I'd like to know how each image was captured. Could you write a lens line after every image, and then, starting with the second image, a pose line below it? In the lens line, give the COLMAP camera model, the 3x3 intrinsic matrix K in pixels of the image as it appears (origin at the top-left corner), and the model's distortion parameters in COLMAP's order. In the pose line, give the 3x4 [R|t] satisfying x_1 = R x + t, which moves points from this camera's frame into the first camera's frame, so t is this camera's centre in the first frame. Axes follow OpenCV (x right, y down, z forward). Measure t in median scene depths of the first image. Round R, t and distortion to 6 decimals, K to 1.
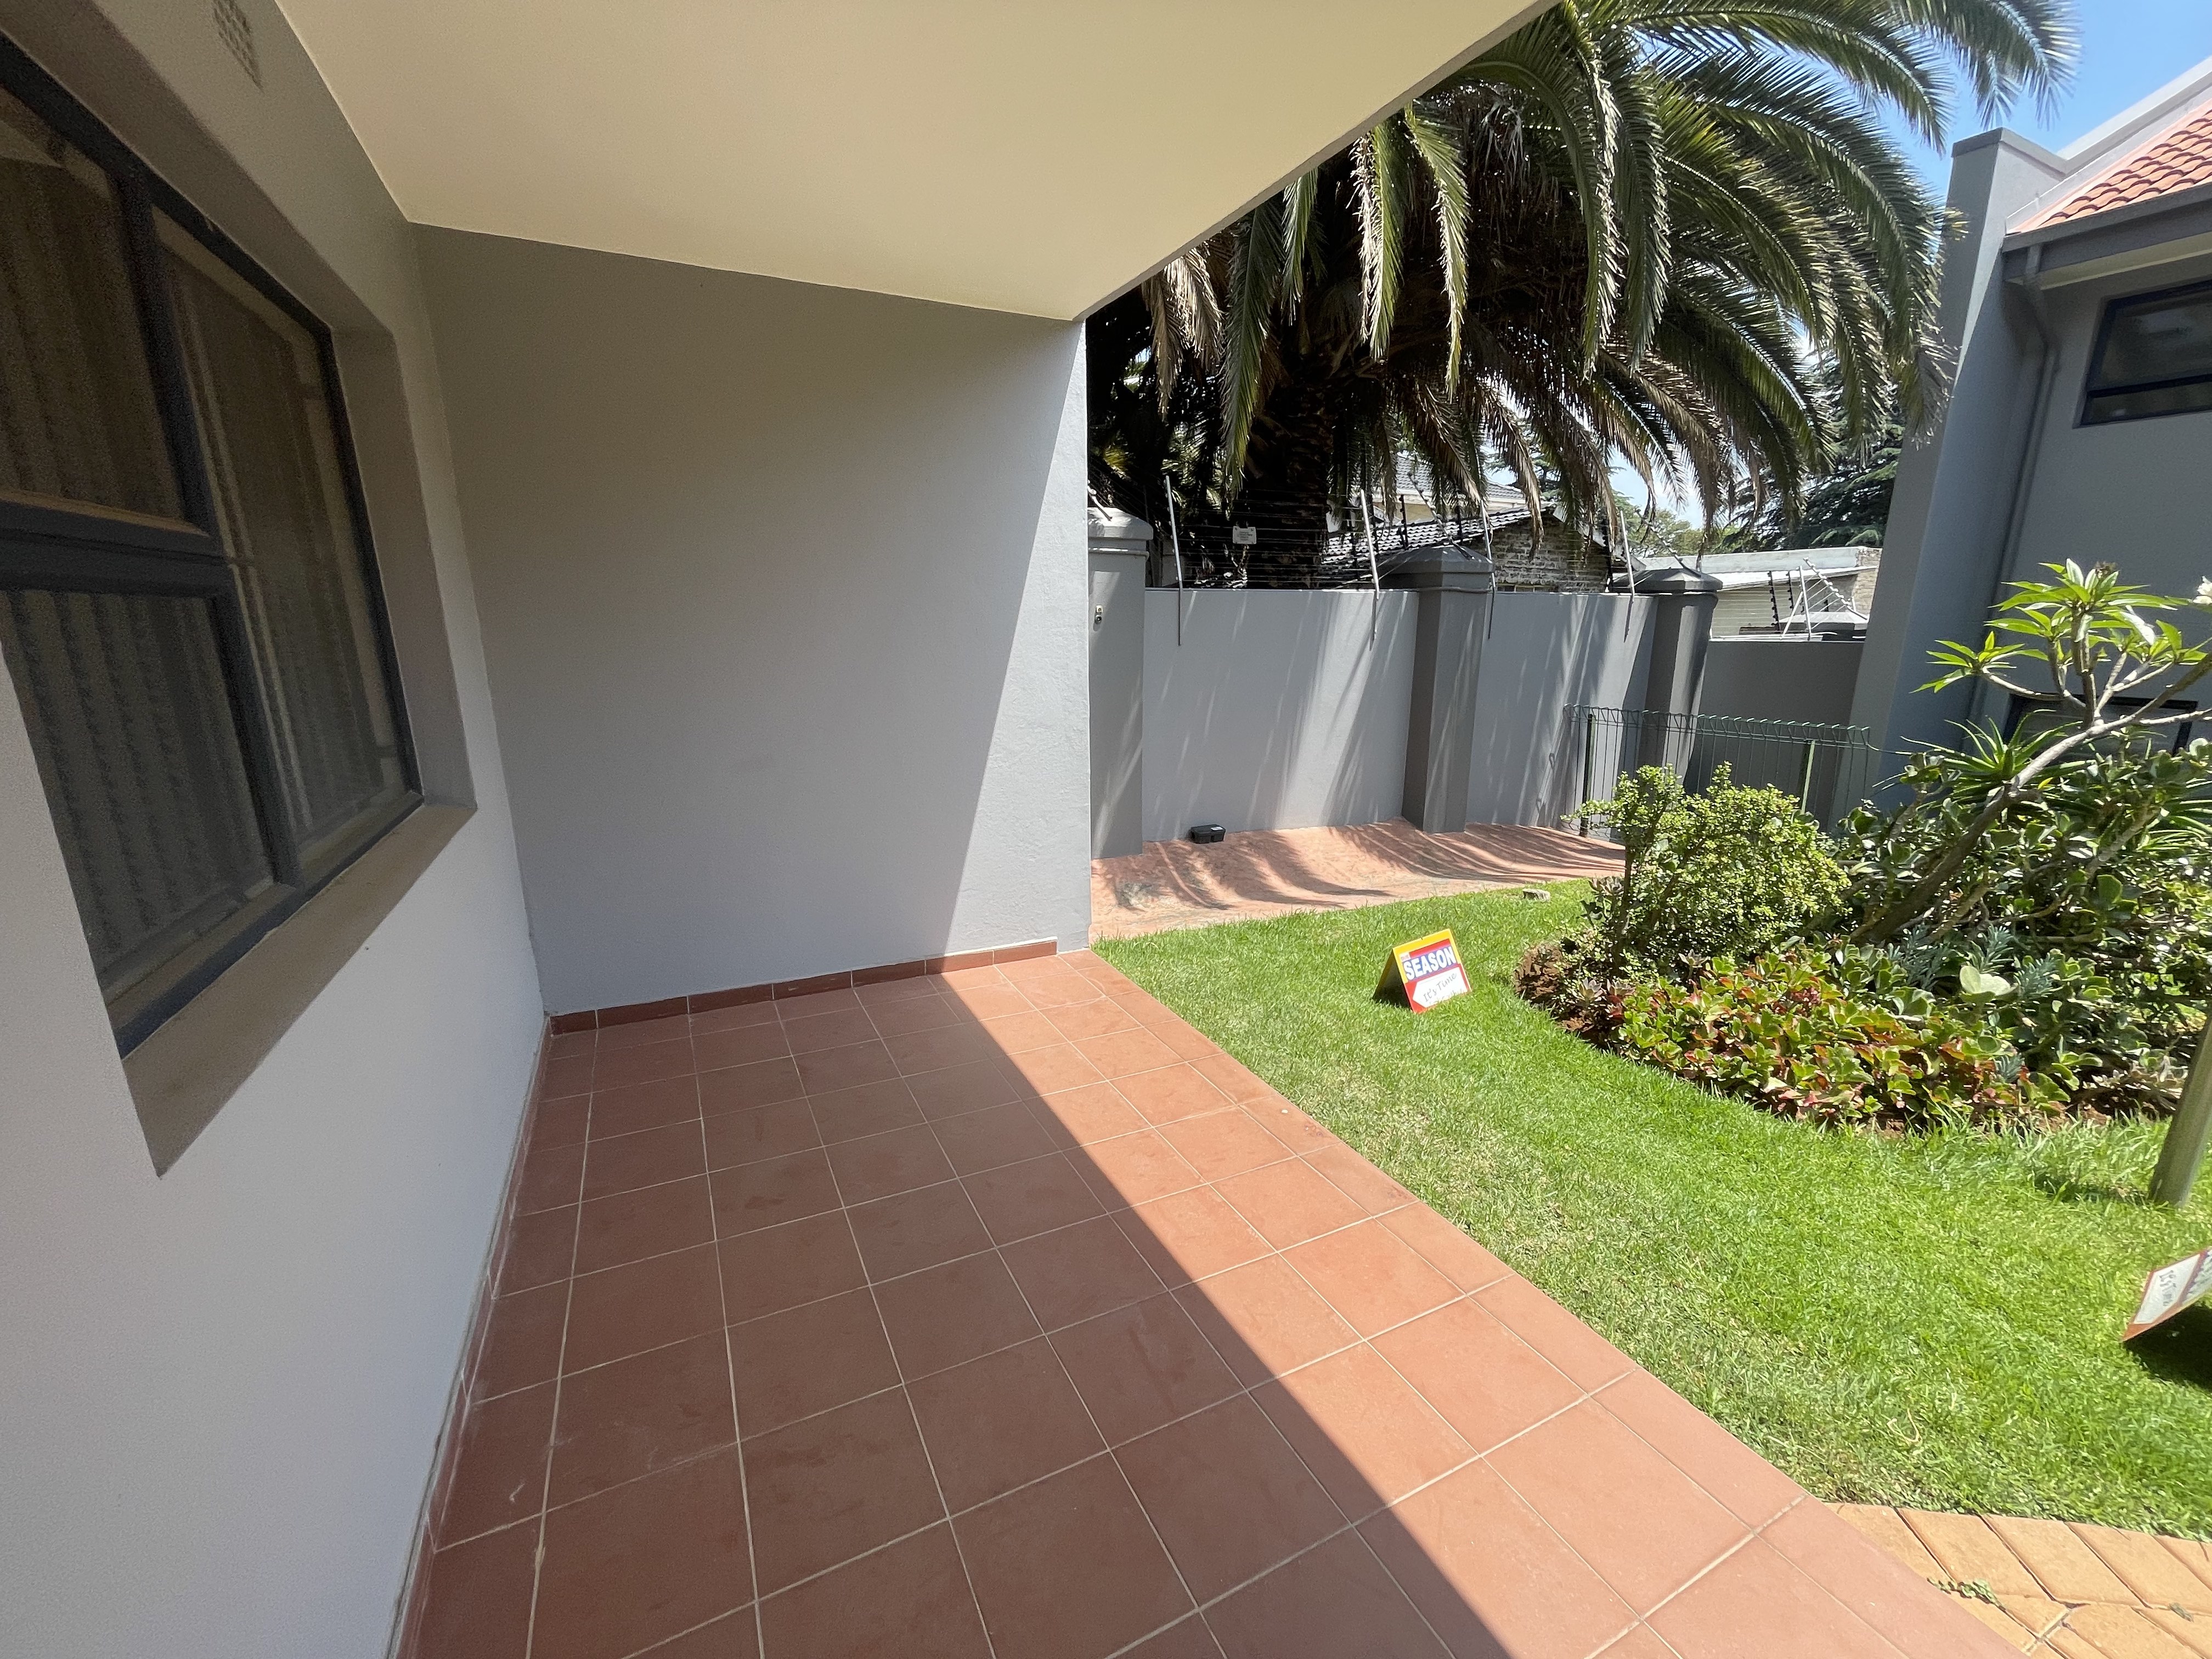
lens RADIAL K [[892.8, 0, 1110.2], [0, 892.8, 825.4], [0, 0, 1]] dist [-0.003939, 0.000533]
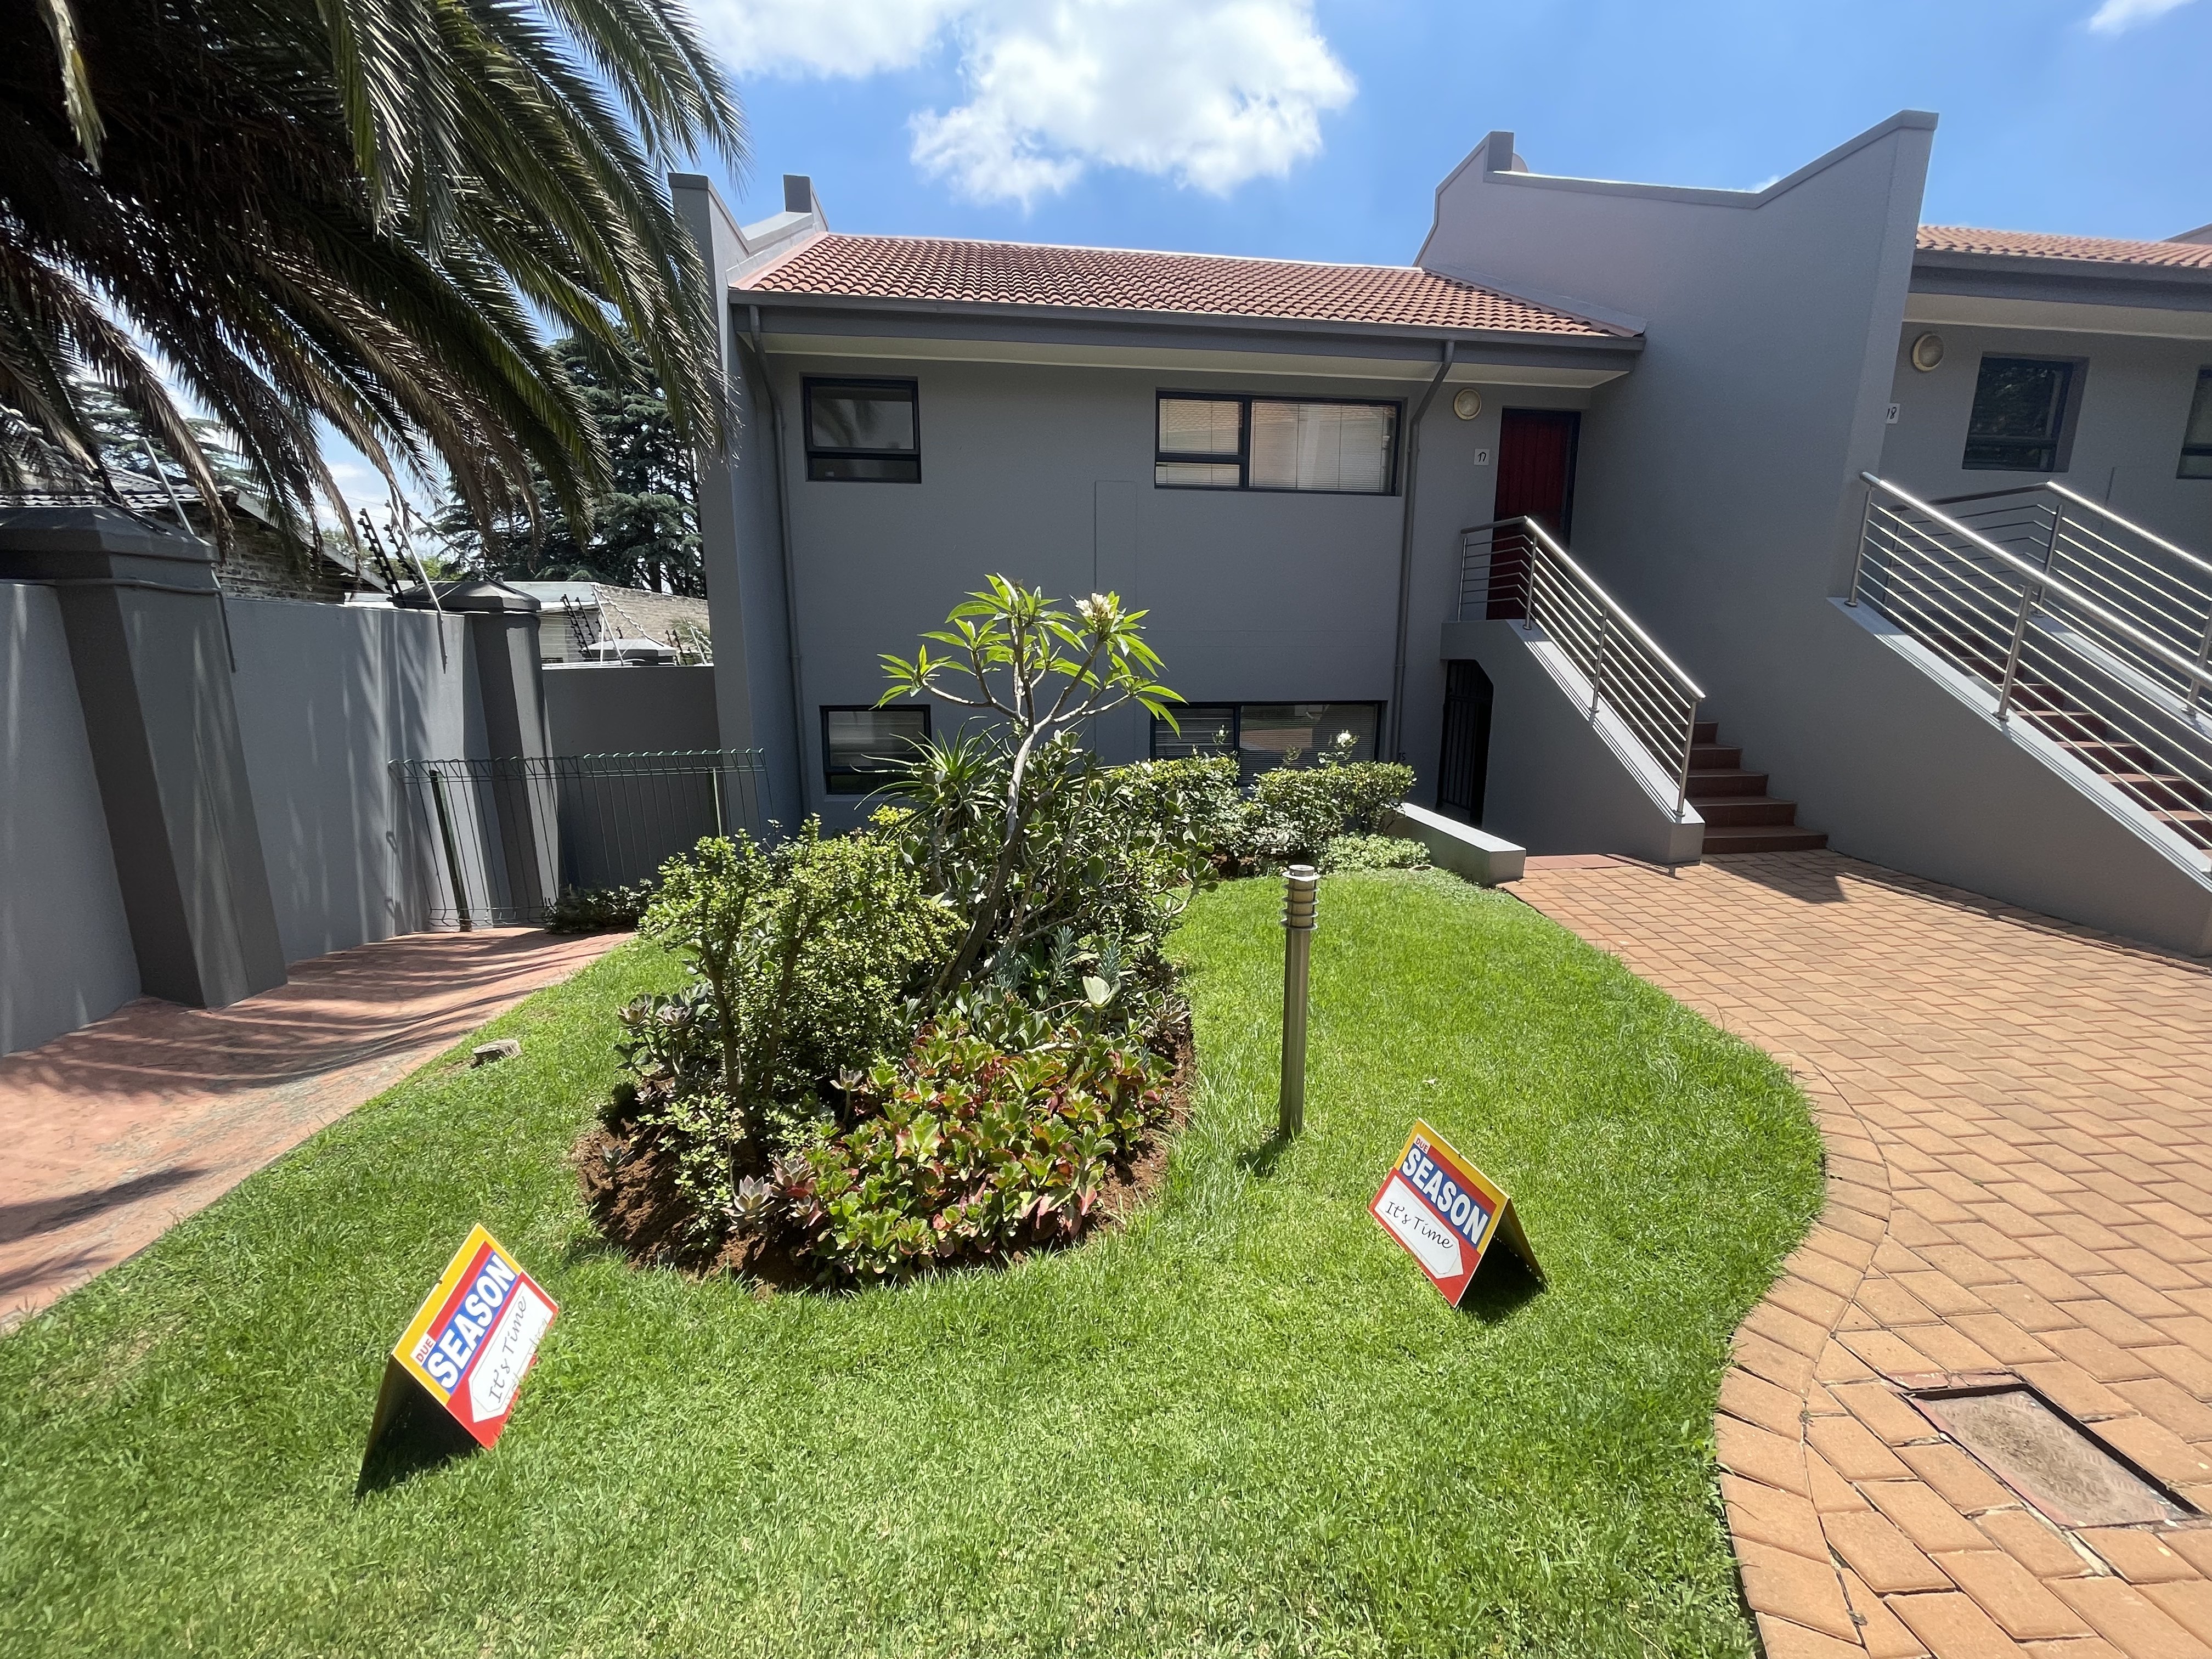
lens RADIAL K [[892.8, 0, 1110.2], [0, 892.8, 825.4], [0, 0, 1]] dist [-0.003939, 0.000533]
pose [[0.333924, -0.181836, 0.924895, 0.042038], [0.217907, 0.969529, 0.111939, -0.046629], [-0.917067, 0.164162, 0.363372, 0.257362]]
